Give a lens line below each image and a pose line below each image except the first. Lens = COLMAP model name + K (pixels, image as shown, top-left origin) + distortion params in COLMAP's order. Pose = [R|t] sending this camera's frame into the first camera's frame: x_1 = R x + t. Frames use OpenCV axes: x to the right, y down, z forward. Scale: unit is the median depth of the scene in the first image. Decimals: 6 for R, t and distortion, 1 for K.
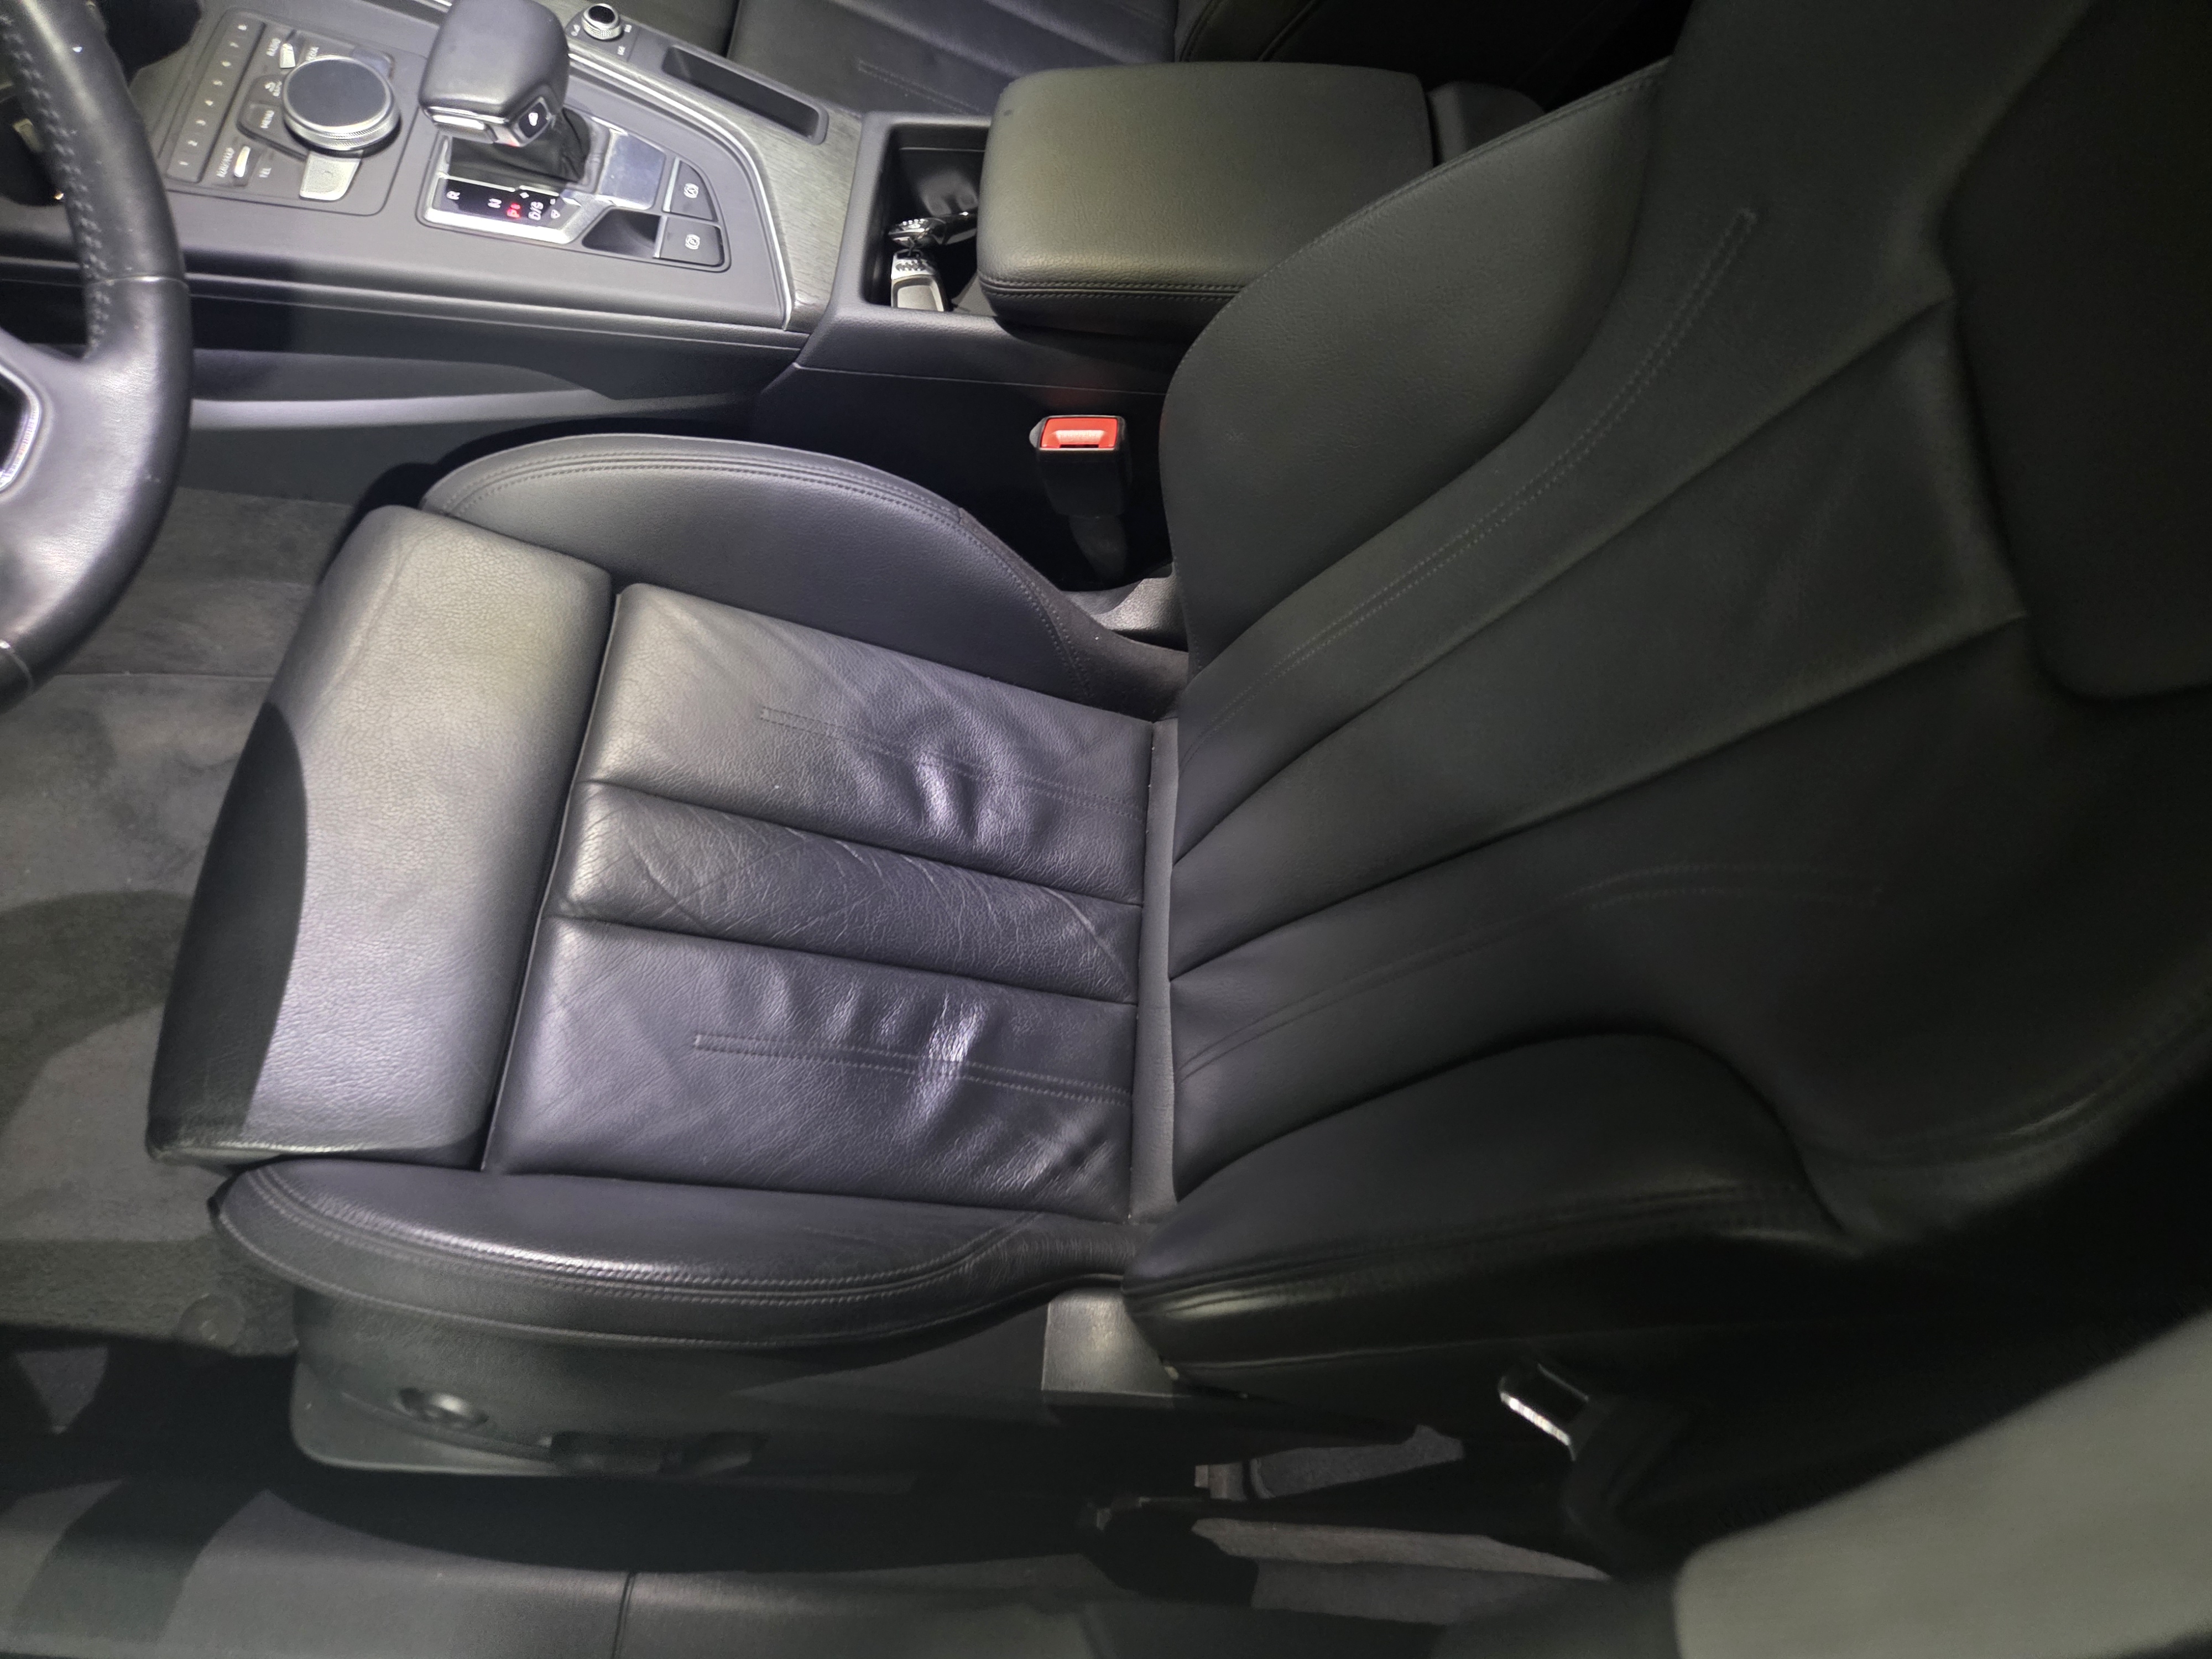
lens RADIAL K [[1493.3, 0, 1118.5], [0, 1493.3, 830.3], [0, 0, 1]] dist [0.047129, -0.051483]
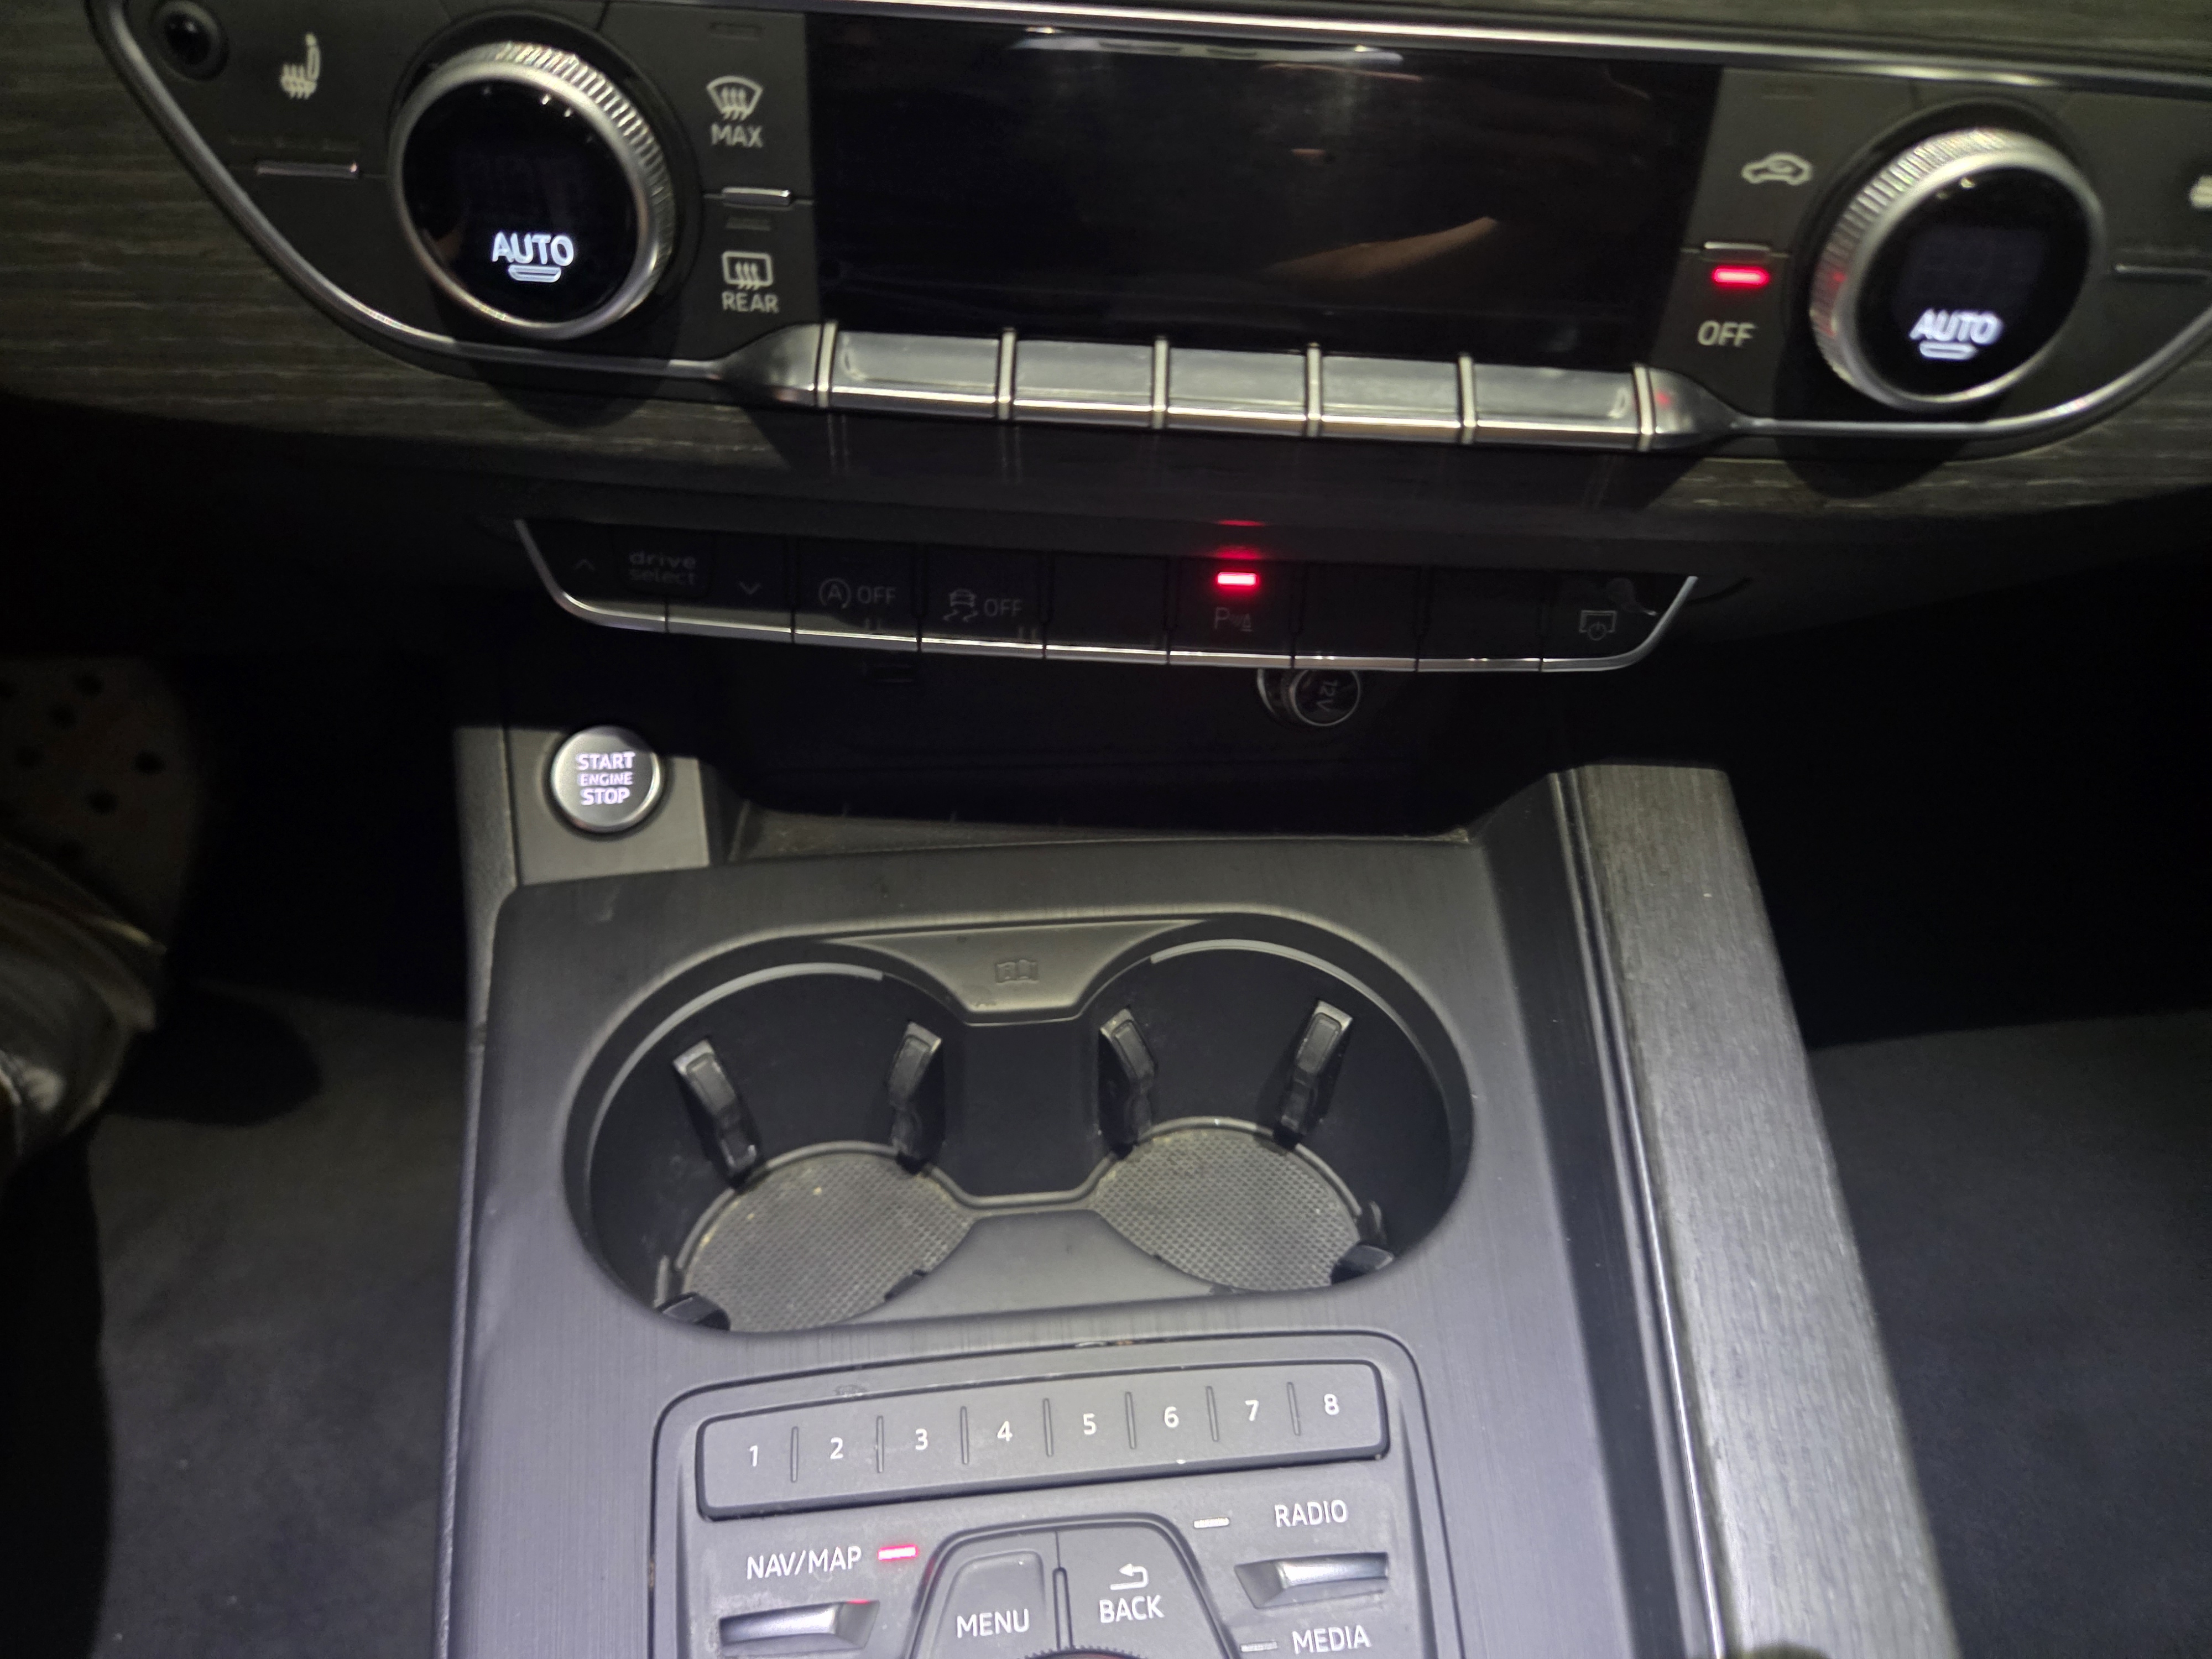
lens RADIAL K [[1493.3, 0, 1118.5], [0, 1493.3, 830.3], [0, 0, 1]] dist [0.047129, -0.051483]
pose [[0.173365, 0.632517, -0.754896, -0.404550], [-0.910044, 0.395923, 0.122743, -0.556682], [0.376517, 0.665708, 0.644257, 0.660382]]
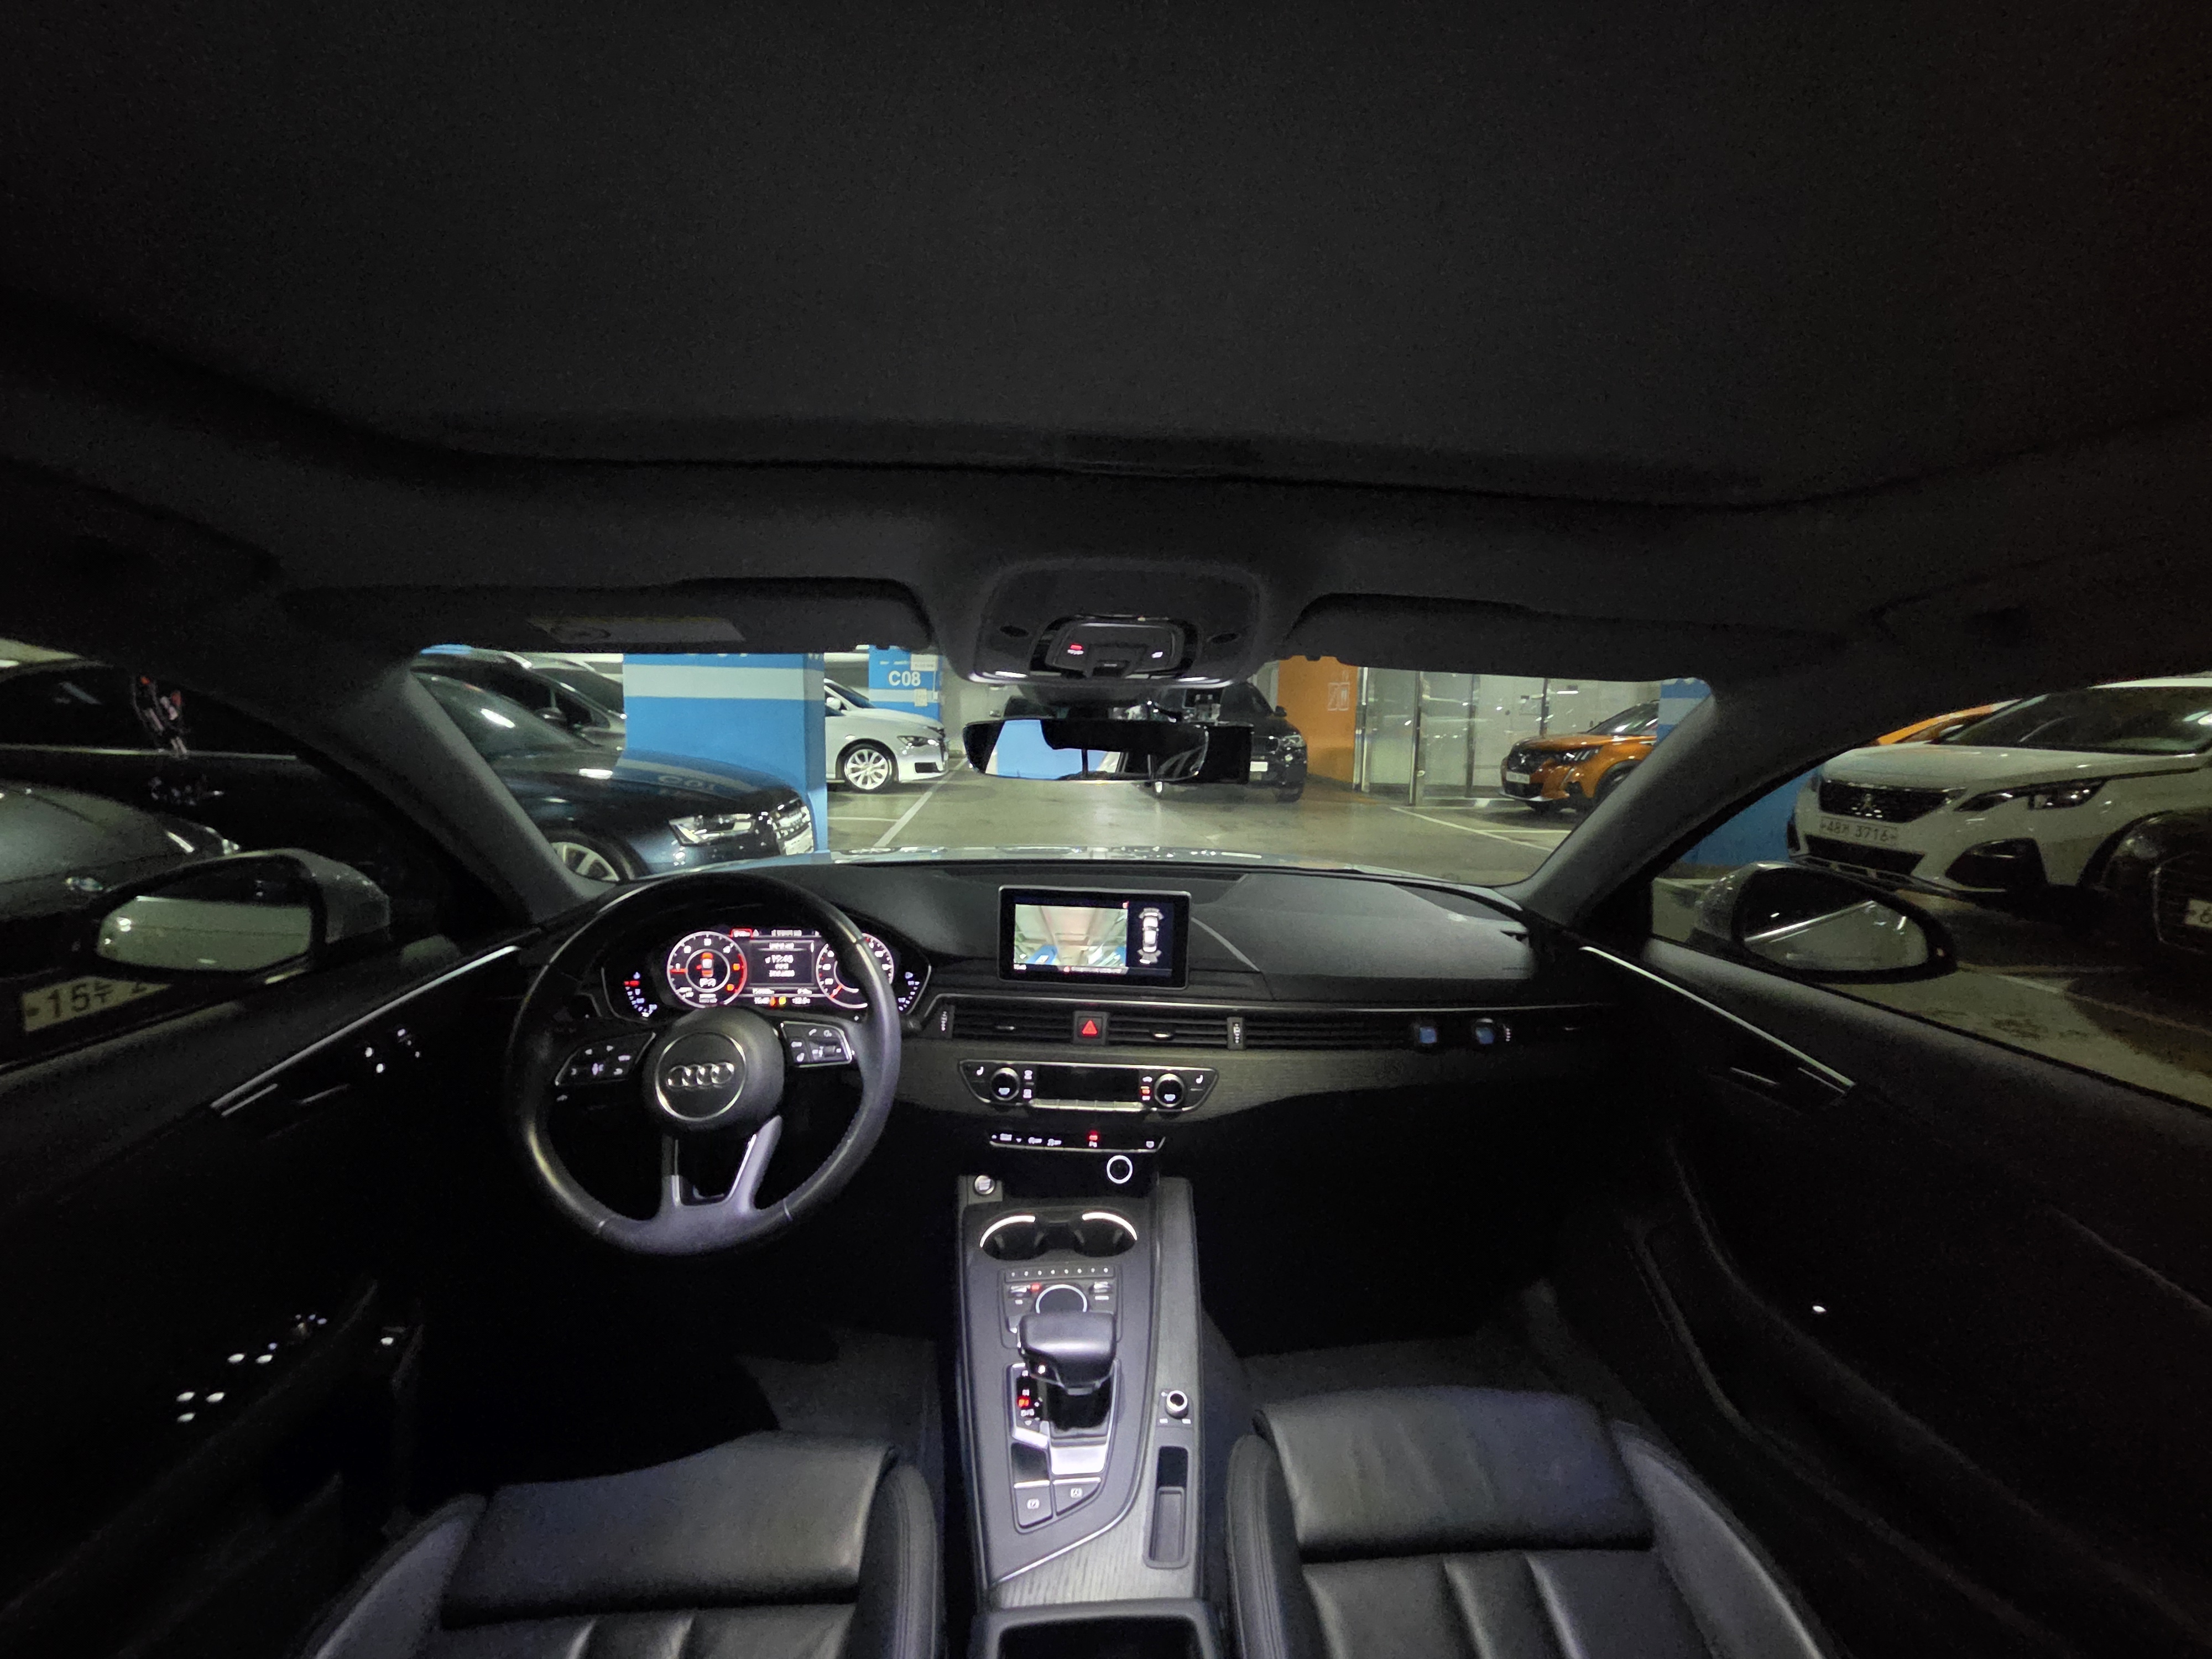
lens RADIAL K [[897.5, 0, 1119.8], [0, 897.5, 818.9], [0, 0, 1]] dist [-0.002275, -0.000097]
pose [[0.152686, 0.030001, -0.987819, 0.572251], [-0.902868, 0.410707, -0.127081, -0.619881], [0.401891, 0.911274, 0.089796, 0.331347]]
